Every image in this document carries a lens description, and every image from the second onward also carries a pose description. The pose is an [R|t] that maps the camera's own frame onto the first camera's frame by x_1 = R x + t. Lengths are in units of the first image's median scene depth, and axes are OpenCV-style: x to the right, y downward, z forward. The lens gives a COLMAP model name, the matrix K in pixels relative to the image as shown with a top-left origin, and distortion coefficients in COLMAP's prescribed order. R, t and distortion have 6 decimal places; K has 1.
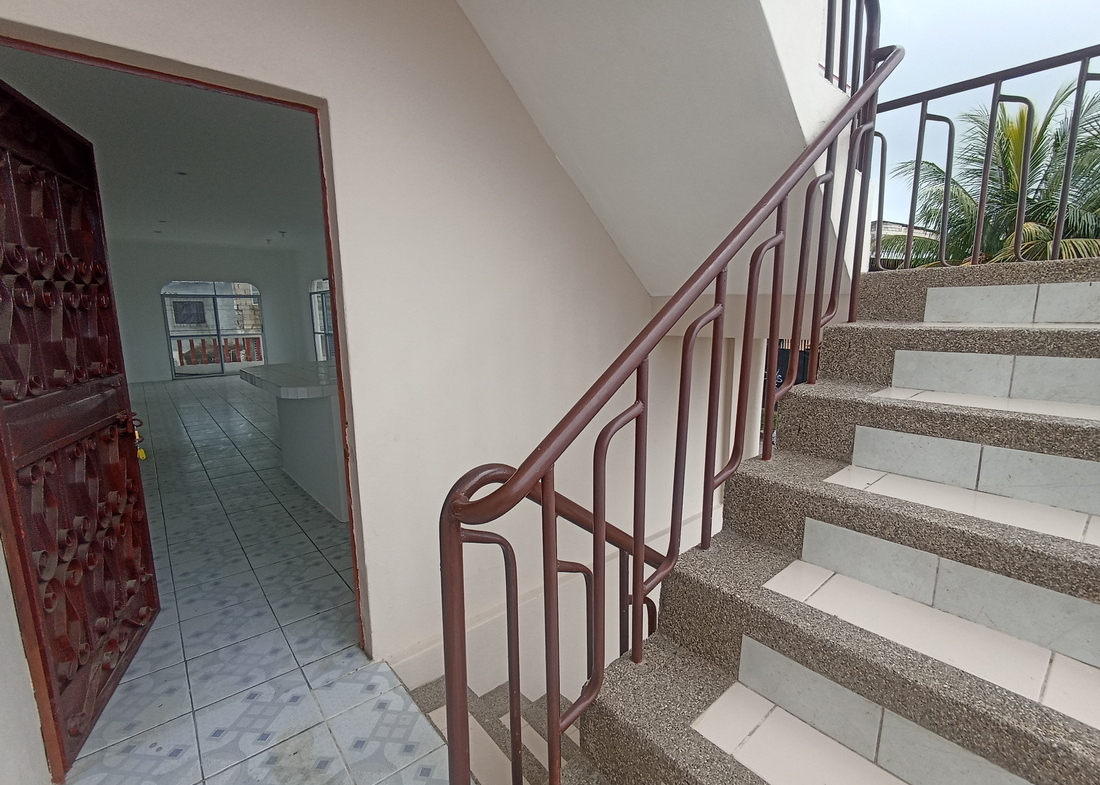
lens RADIAL K [[497.6, 0, 551.4], [0, 497.6, 395.4], [0, 0, 1]] dist [-0.007714, 0.001324]
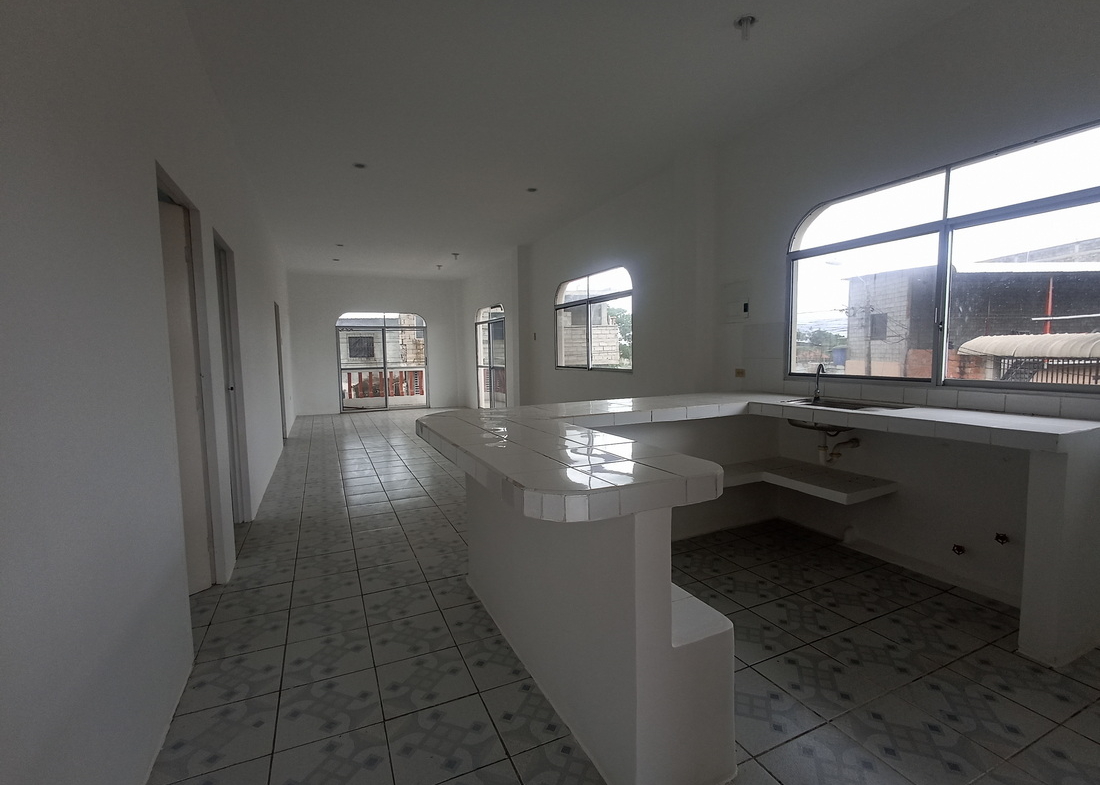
lens RADIAL K [[497.6, 0, 549.2], [0, 497.6, 391.8], [0, 0, 1]] dist [-0.007714, 0.001324]
pose [[0.964724, 0.020078, -0.262496, -0.104445], [-0.040552, 0.996521, -0.072814, -0.017125], [0.260121, 0.080890, 0.962182, 0.150868]]
